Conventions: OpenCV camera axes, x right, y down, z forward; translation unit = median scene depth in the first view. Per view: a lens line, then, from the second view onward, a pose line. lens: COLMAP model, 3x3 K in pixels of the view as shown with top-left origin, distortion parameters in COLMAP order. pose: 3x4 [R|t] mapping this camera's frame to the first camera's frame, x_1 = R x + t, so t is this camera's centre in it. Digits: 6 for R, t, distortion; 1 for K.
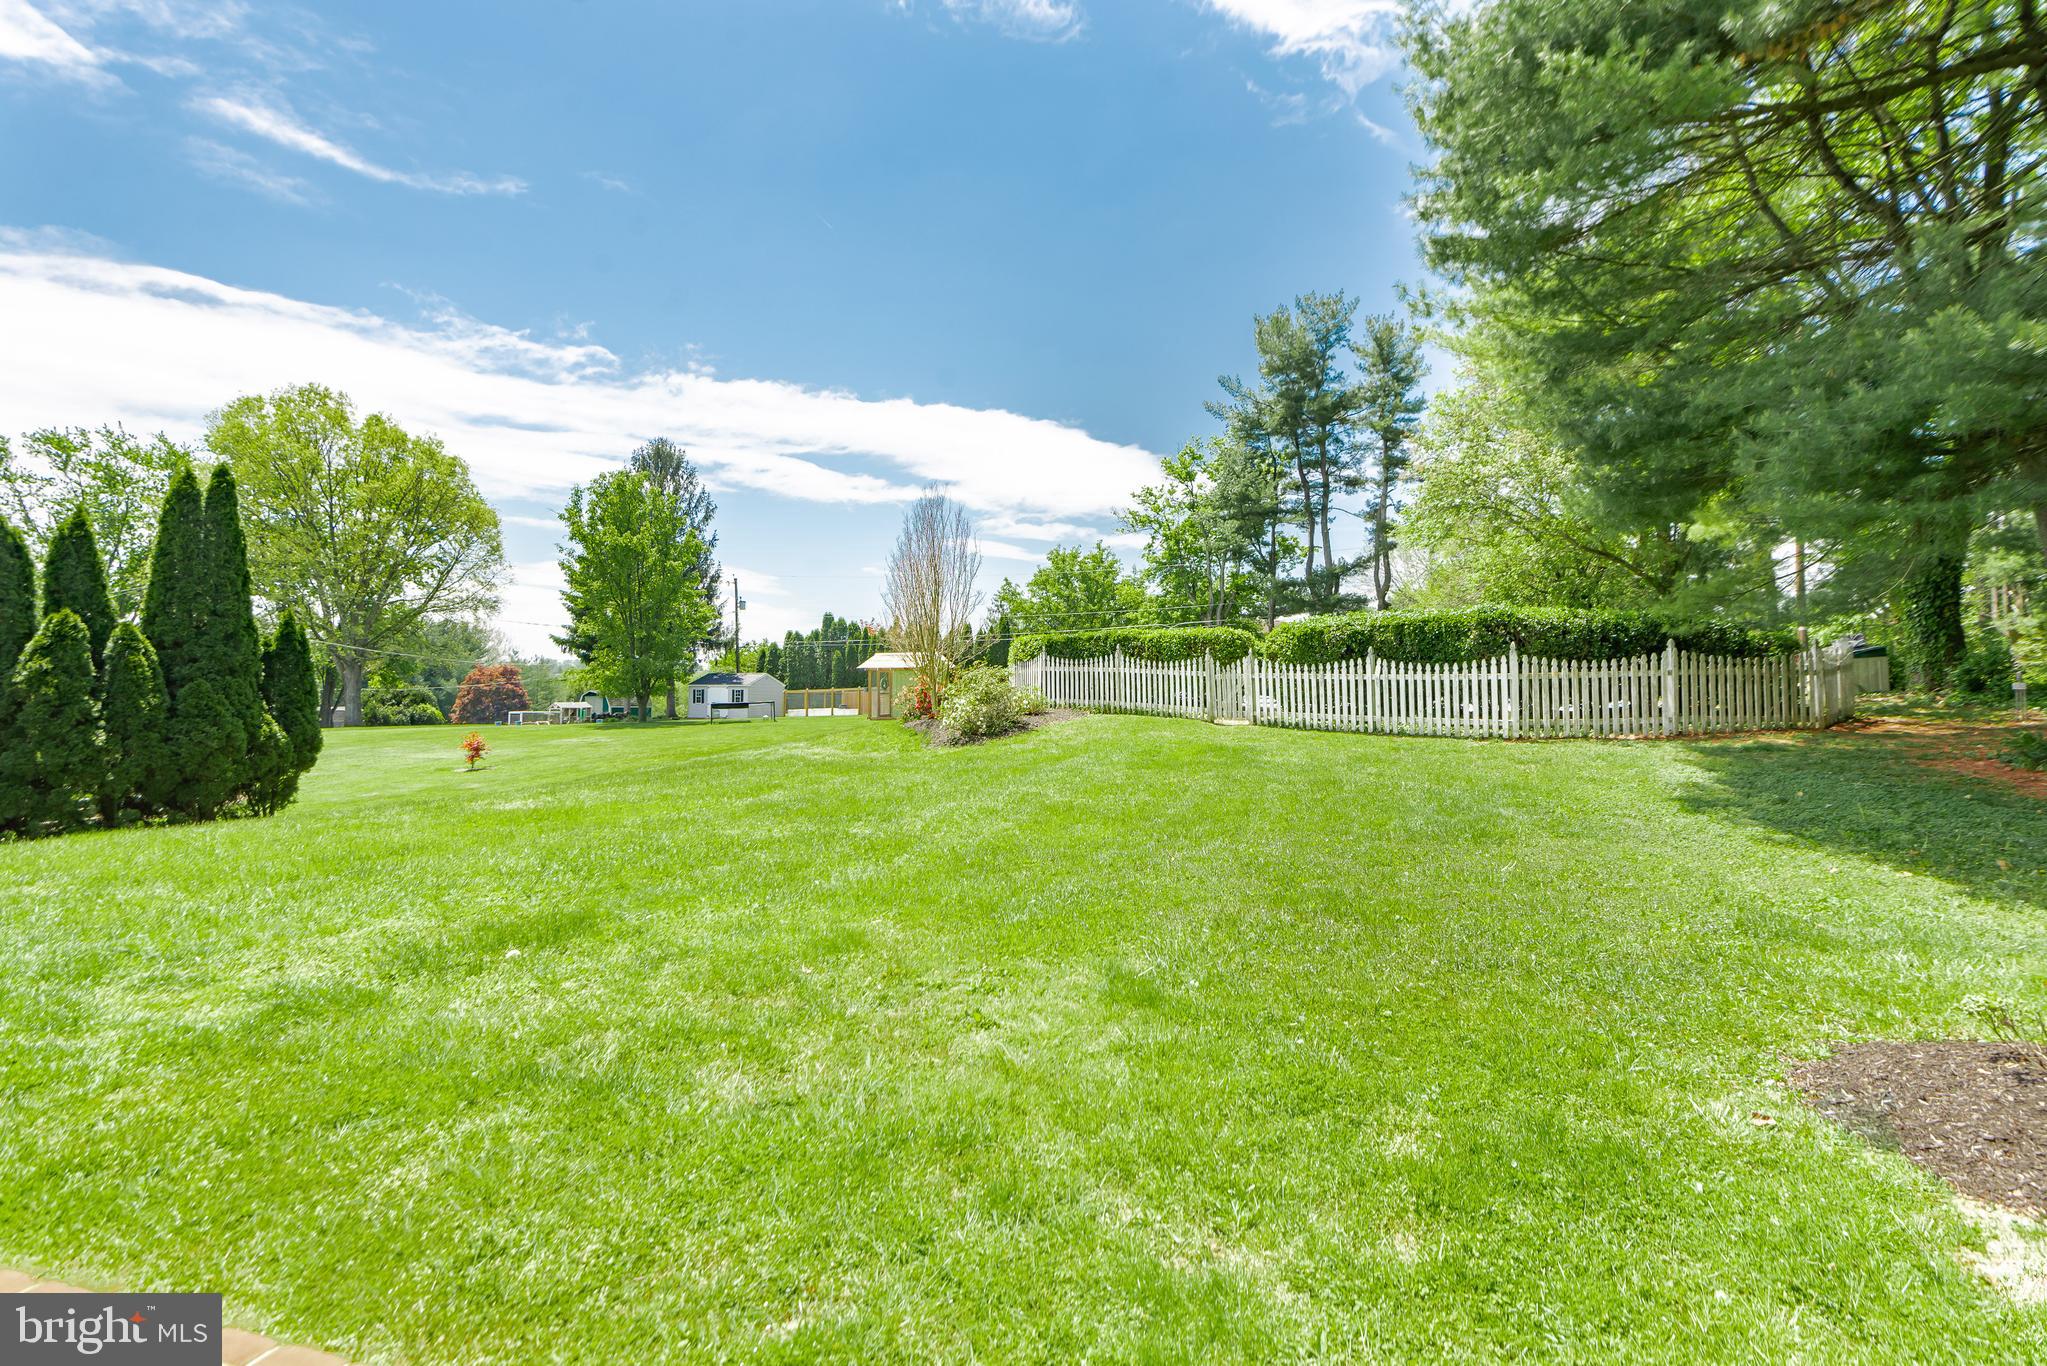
lens RADIAL K [[938.4, 0, 1027.6], [0, 938.4, 673.5], [0, 0, 1]] dist [0.003029, -0.002577]
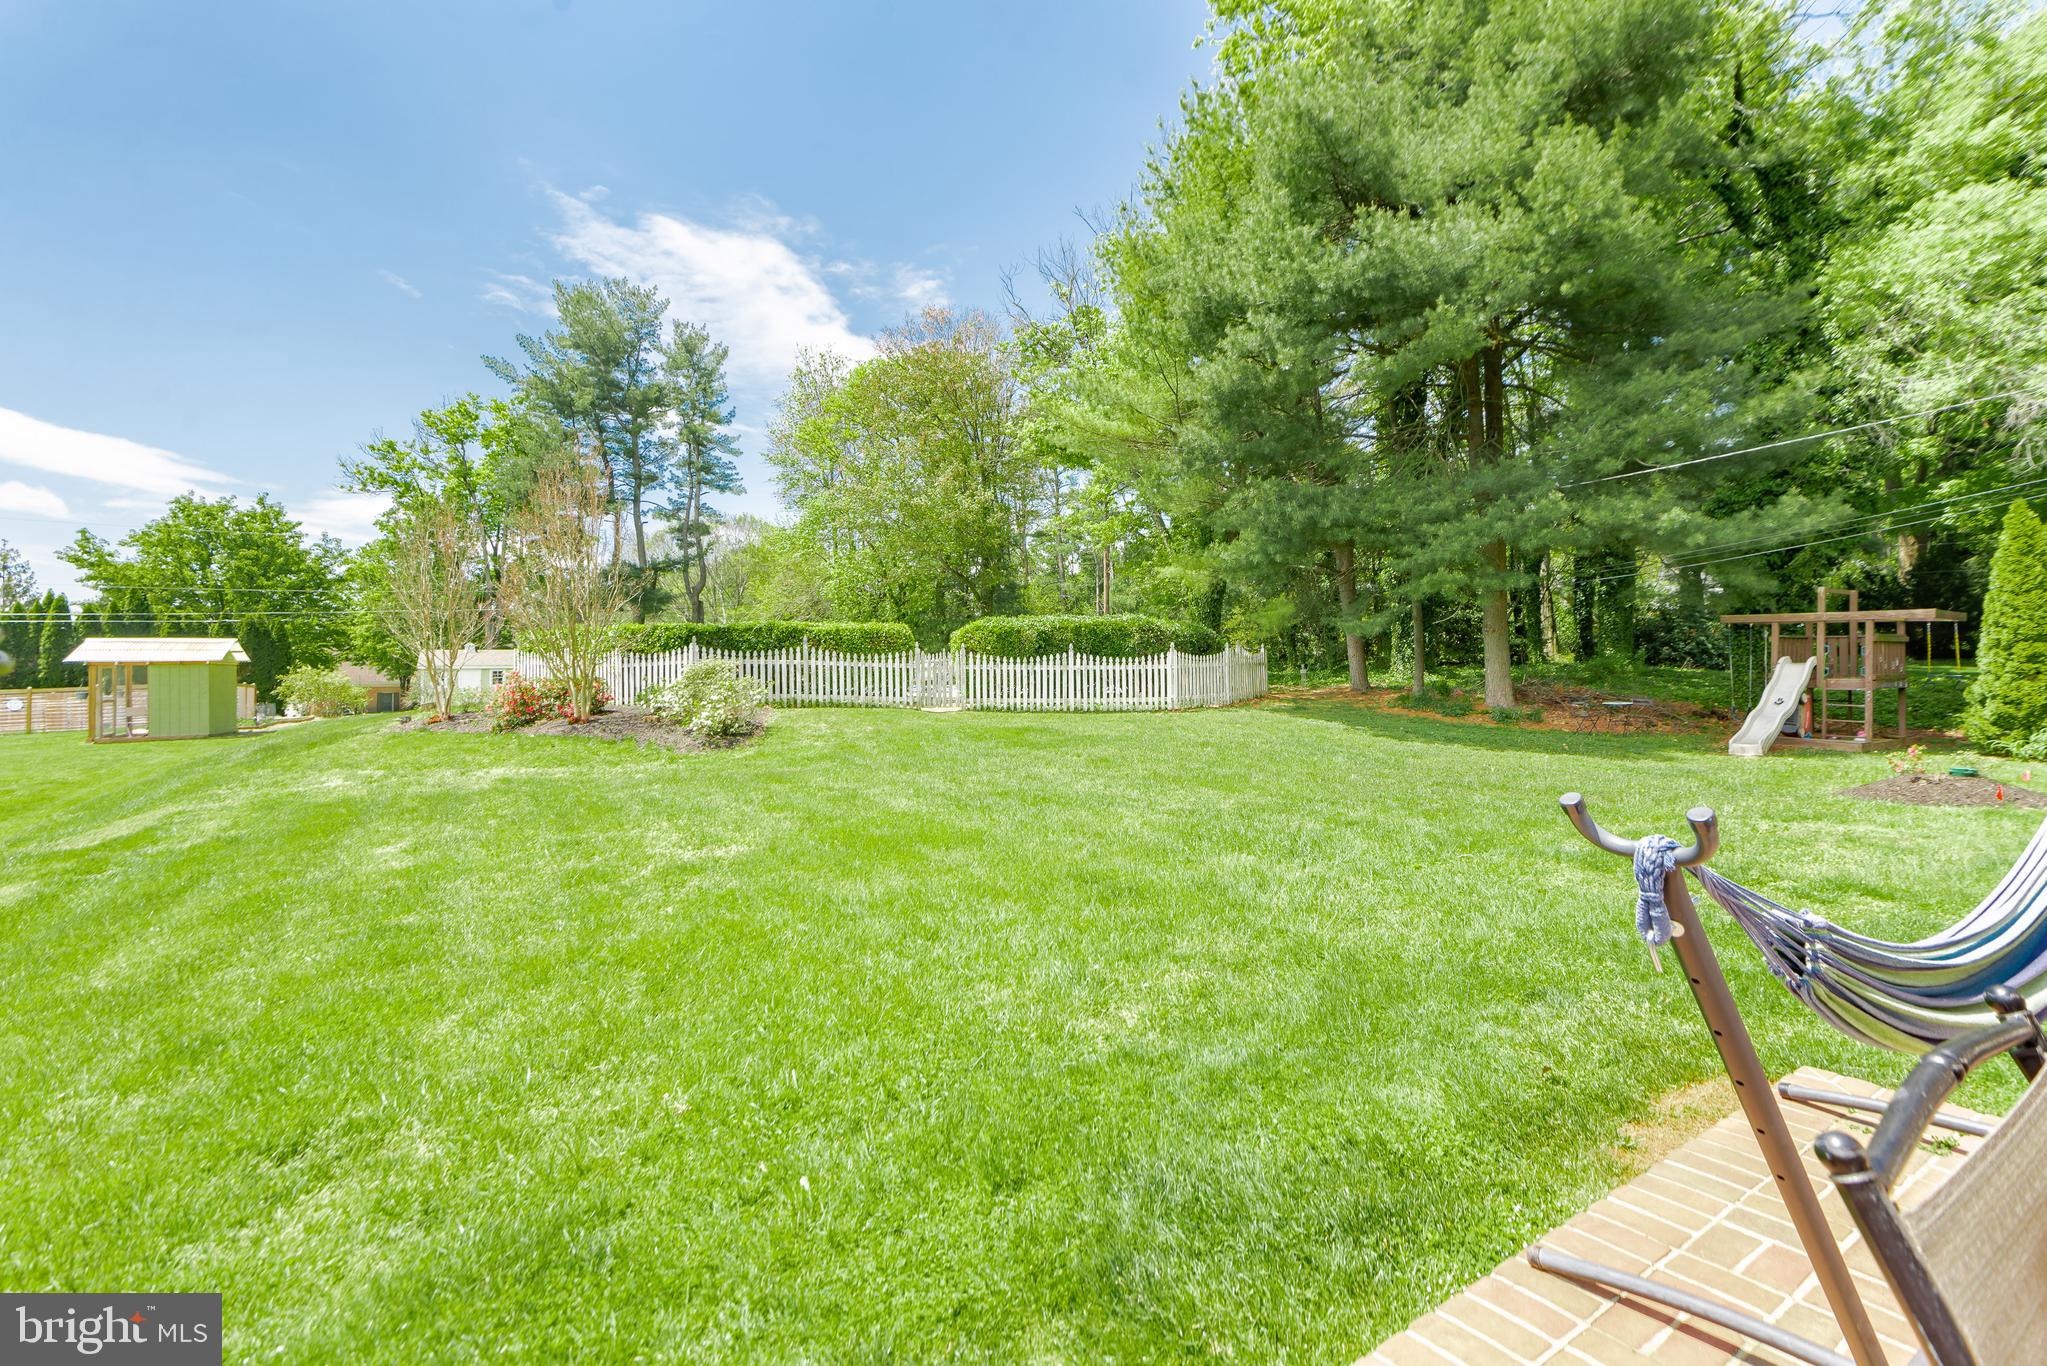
lens RADIAL K [[938.4, 0, 1022.3], [0, 938.4, 637.9], [0, 0, 1]] dist [0.003029, -0.002577]
pose [[0.595433, 0.026239, 0.802976, -0.641195], [0.003650, 0.999368, -0.035363, 0.007629], [-0.803396, 0.023987, 0.594961, 0.282720]]
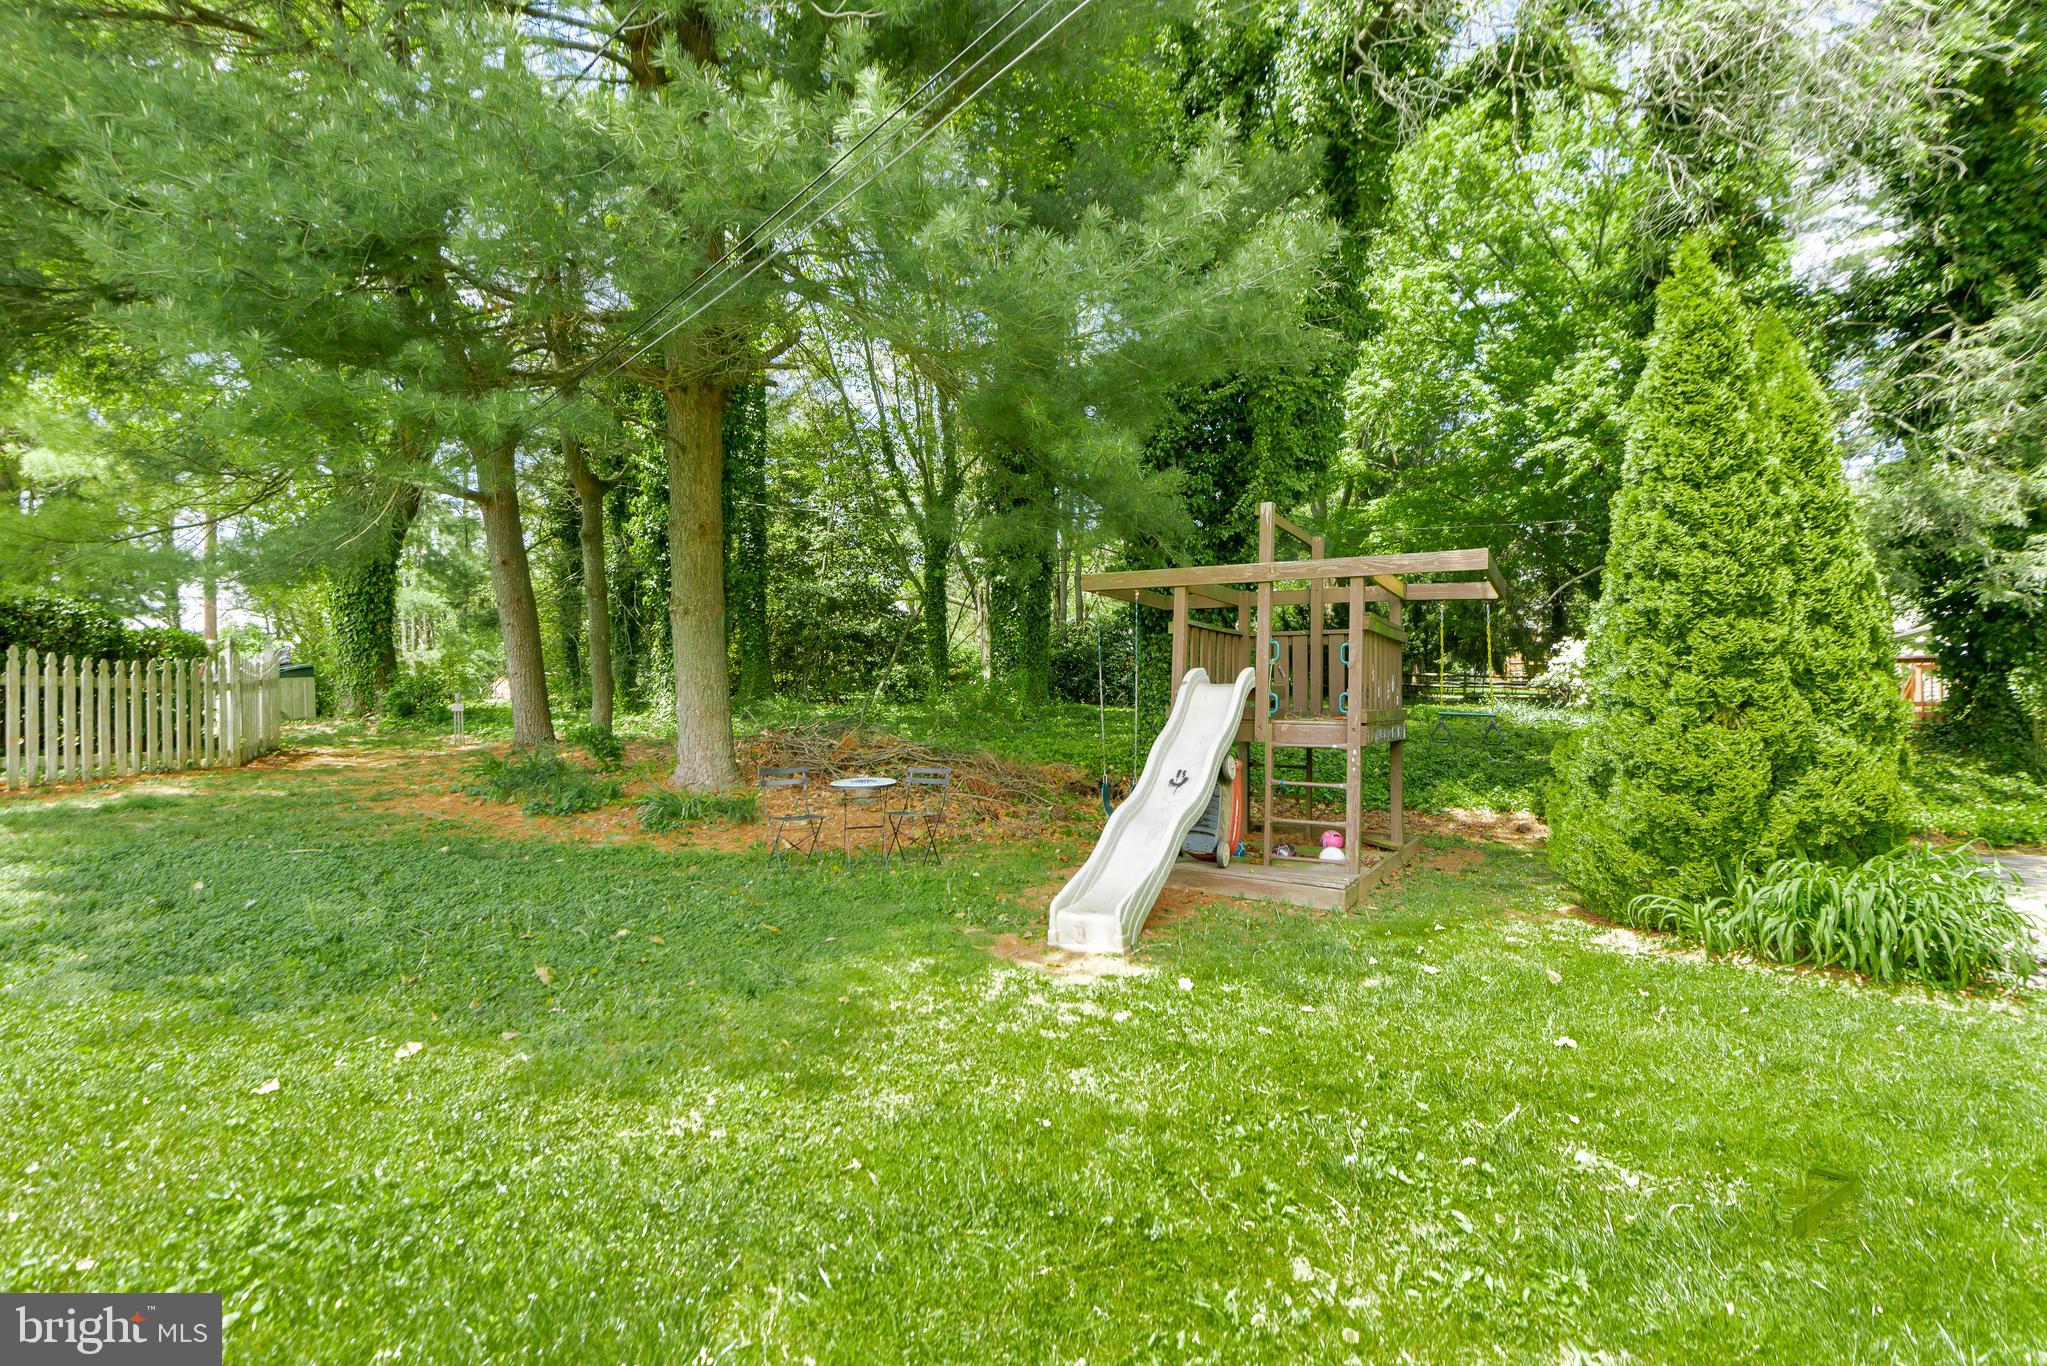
lens RADIAL K [[938.4, 0, 1045.7], [0, 938.4, 683.1], [0, 0, 1]] dist [0.003029, -0.002577]
pose [[0.154751, 0.029126, 0.987524, 0.191152], [0.001569, 0.999557, -0.029727, 0.014041], [-0.987952, 0.006150, 0.154637, 0.229593]]
